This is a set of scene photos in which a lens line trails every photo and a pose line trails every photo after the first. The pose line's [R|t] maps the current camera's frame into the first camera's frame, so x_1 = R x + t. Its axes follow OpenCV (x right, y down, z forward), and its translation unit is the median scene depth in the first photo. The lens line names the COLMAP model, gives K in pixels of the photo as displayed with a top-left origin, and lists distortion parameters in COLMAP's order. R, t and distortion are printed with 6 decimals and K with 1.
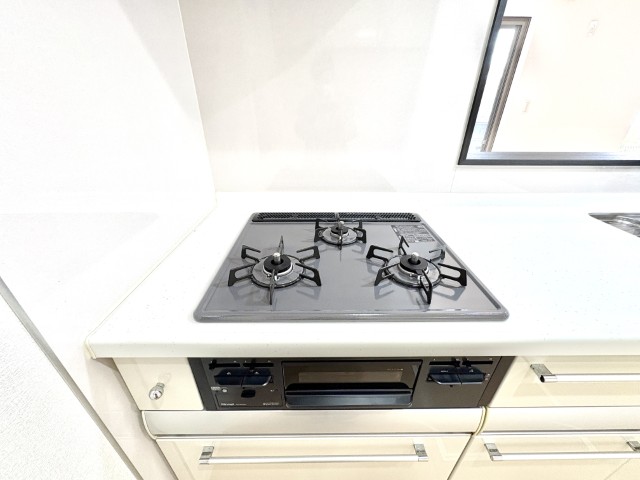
lens RADIAL K [[254.4, 0, 320.0], [0, 254.4, 240.0], [0, 0, 1]] dist [0.000421, -0.000064]
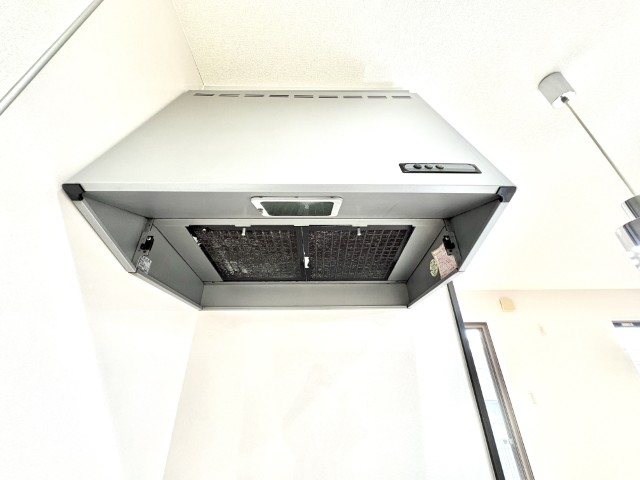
lens RADIAL K [[254.4, 0, 320.0], [0, 254.4, 240.0], [0, 0, 1]] dist [0.000421, -0.000064]
pose [[0.999903, -0.007691, 0.011574, 0.021106], [0.013895, 0.563083, -0.826284, -0.240989], [-0.000162, 0.826365, 0.563135, -0.091586]]
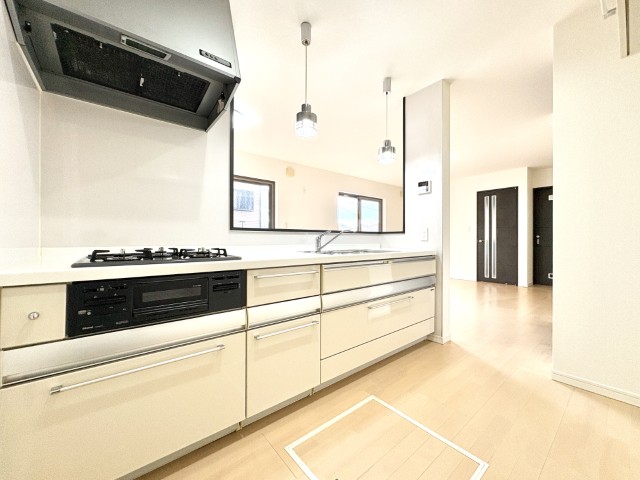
lens RADIAL K [[254.4, 0, 320.0], [0, 254.4, 240.0], [0, 0, 1]] dist [0.000421, -0.000064]
pose [[0.781086, -0.002733, 0.624418, -0.121755], [0.291383, 0.886032, -0.360614, 0.637255], [-0.552269, 0.463615, 0.692863, -0.645922]]
